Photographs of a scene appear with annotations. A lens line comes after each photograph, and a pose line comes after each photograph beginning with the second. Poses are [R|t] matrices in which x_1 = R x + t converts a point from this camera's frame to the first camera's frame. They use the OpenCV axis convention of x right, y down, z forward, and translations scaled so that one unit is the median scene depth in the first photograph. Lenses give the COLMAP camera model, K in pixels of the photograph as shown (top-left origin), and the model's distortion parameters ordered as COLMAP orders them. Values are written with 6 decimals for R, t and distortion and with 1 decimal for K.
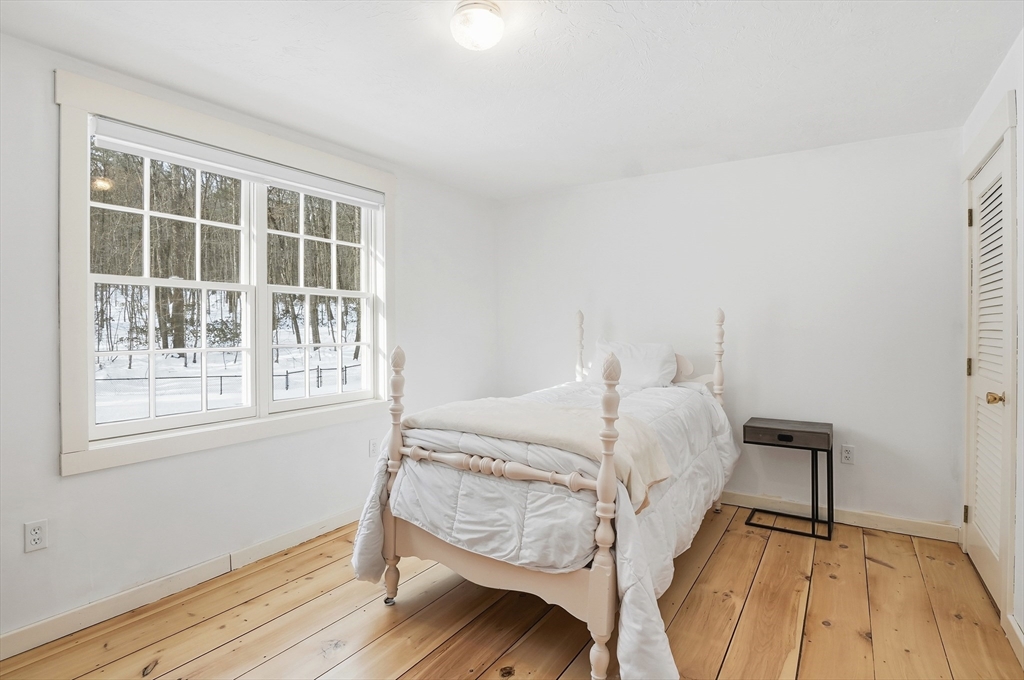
lens RADIAL K [[510.1, 0, 510.5], [0, 510.1, 336.3], [0, 0, 1]] dist [-0.026057, -0.001716]
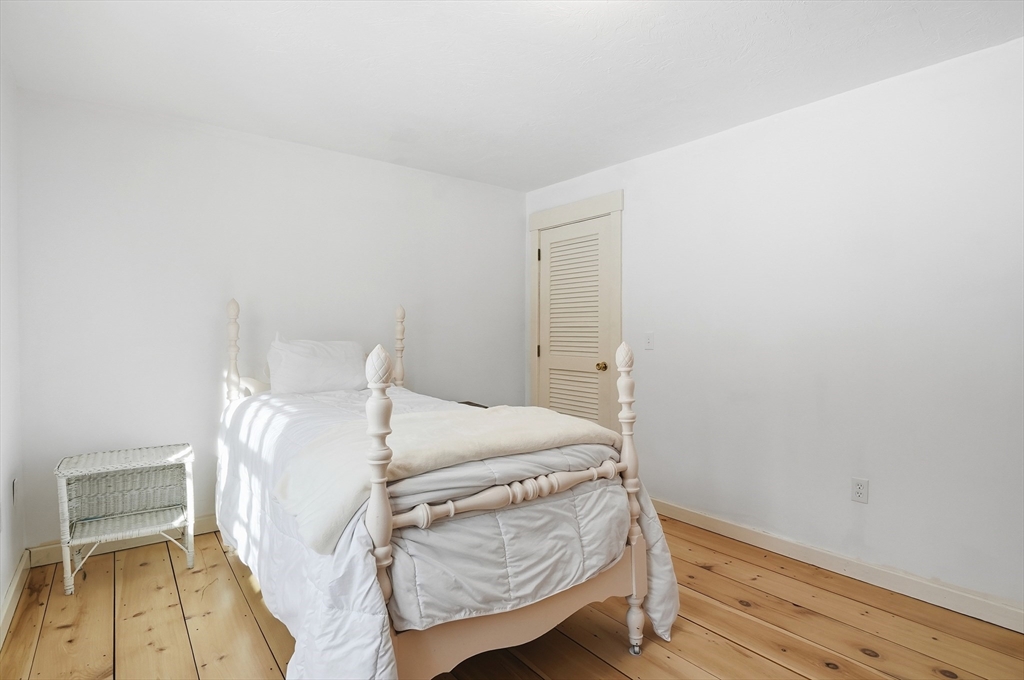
lens RADIAL K [[510.1, 0, 508.9], [0, 510.1, 338.6], [0, 0, 1]] dist [-0.026057, -0.001716]
pose [[0.334937, -0.013790, 0.942140, -0.829058], [0.013471, 0.999861, 0.009846, 0.008320], [-0.942144, 0.009394, 0.335076, 0.777425]]
